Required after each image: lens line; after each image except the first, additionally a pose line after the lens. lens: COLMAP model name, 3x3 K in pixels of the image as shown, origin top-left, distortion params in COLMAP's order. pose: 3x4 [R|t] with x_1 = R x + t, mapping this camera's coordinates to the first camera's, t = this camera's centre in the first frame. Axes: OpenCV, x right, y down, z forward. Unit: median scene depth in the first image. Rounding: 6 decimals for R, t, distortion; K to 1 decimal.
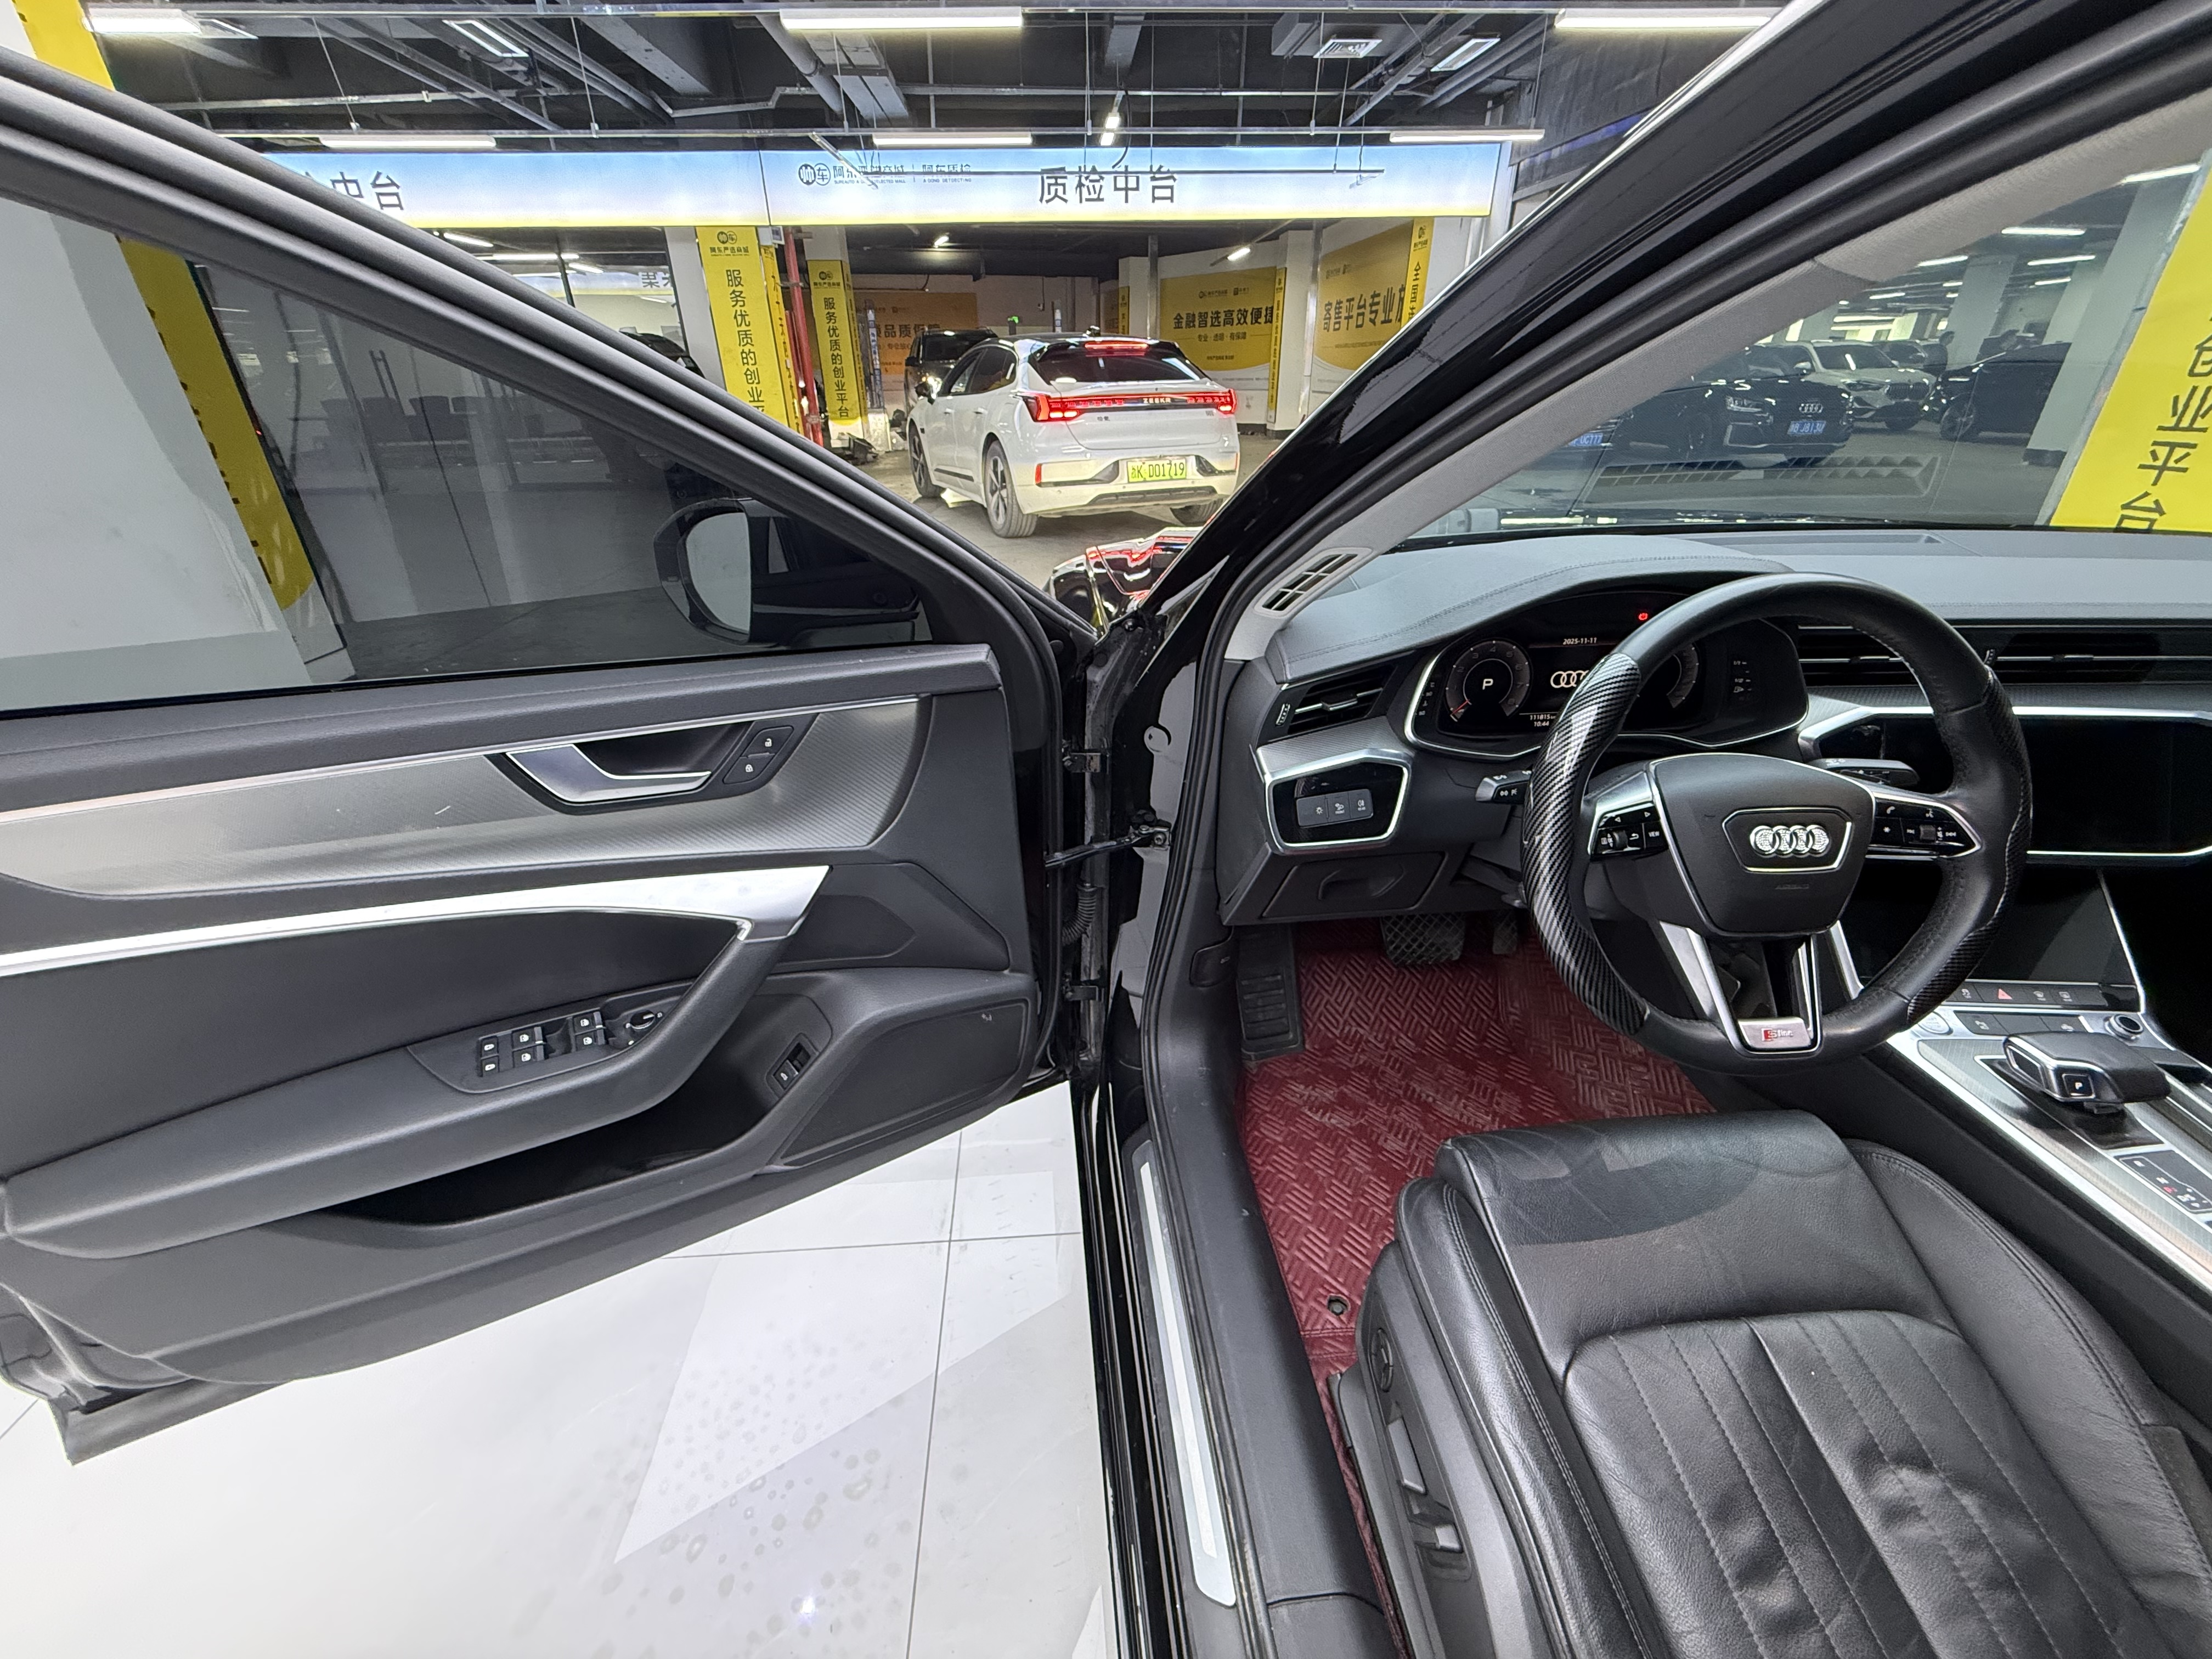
lens RADIAL K [[886.6, 0, 1104.9], [0, 886.6, 839.4], [0, 0, 1]] dist [-0.007680, 0.000600]
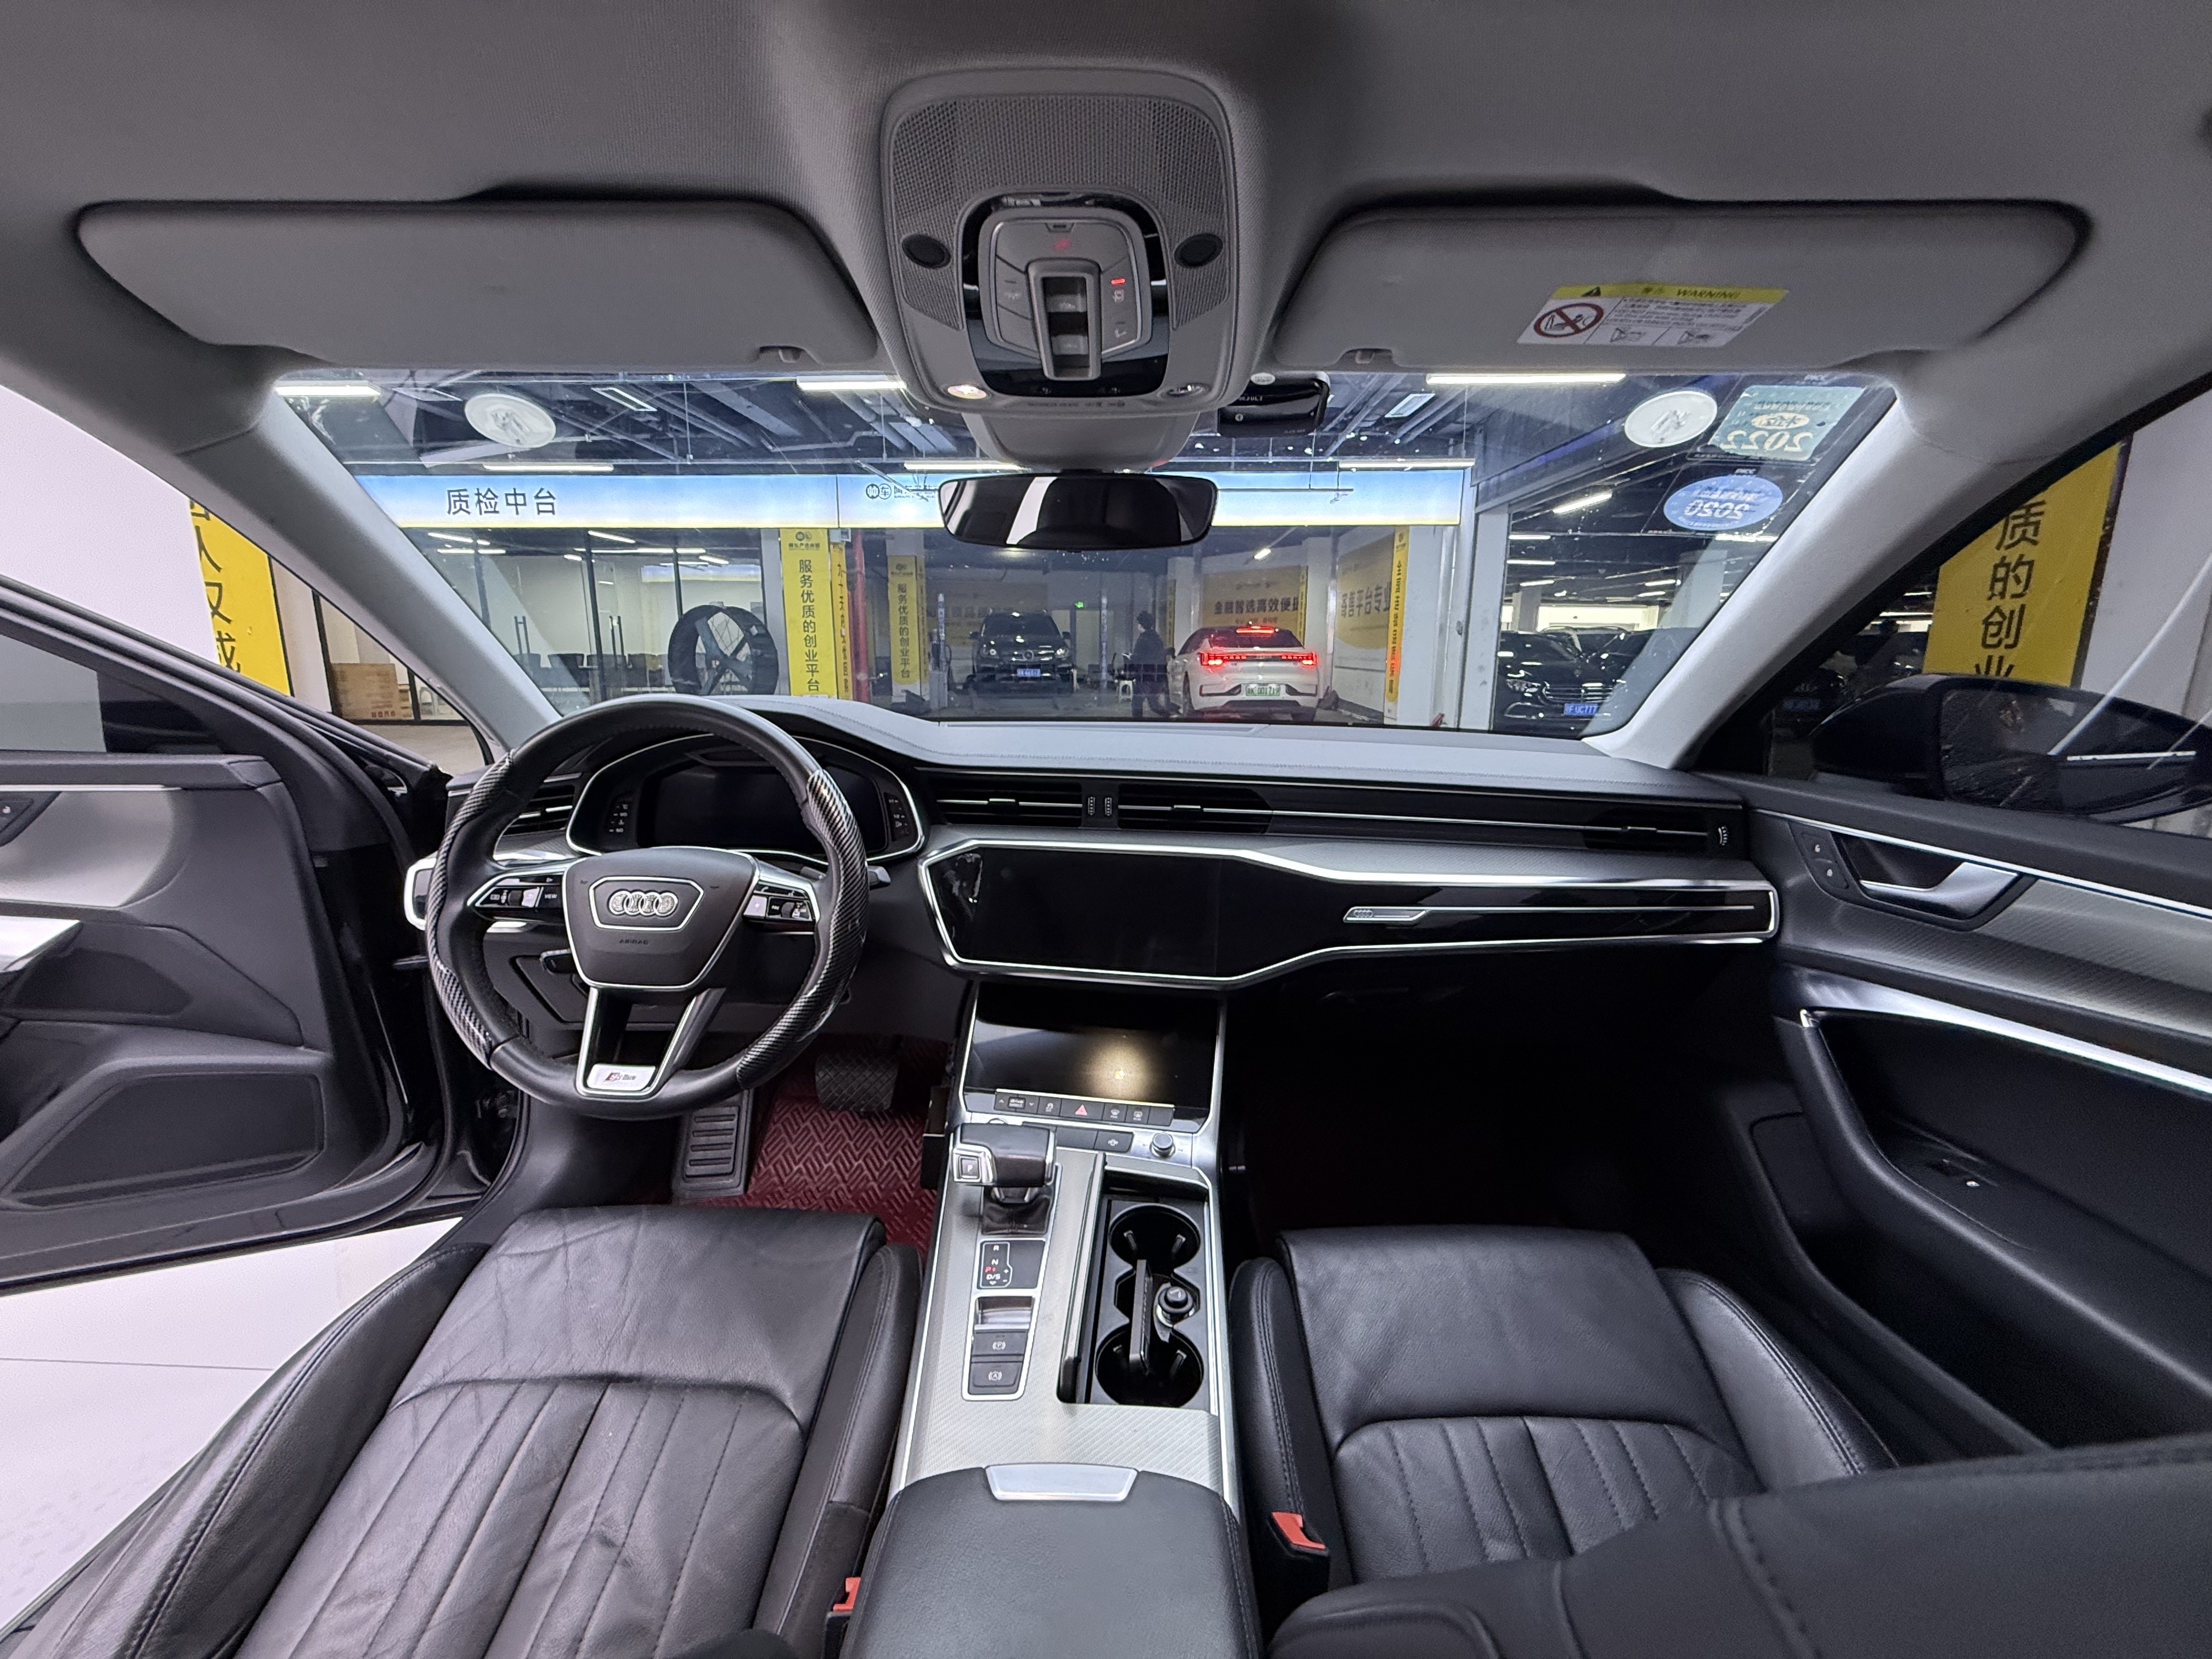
lens RADIAL K [[886.6, 0, 1105.6], [0, 886.6, 832.9], [0, 0, 1]] dist [-0.007680, 0.000600]
pose [[0.995065, 0.037807, -0.091738, 0.103370], [-0.061977, 0.958843, -0.277091, 0.013796], [0.077487, 0.281409, 0.956454, -0.008360]]
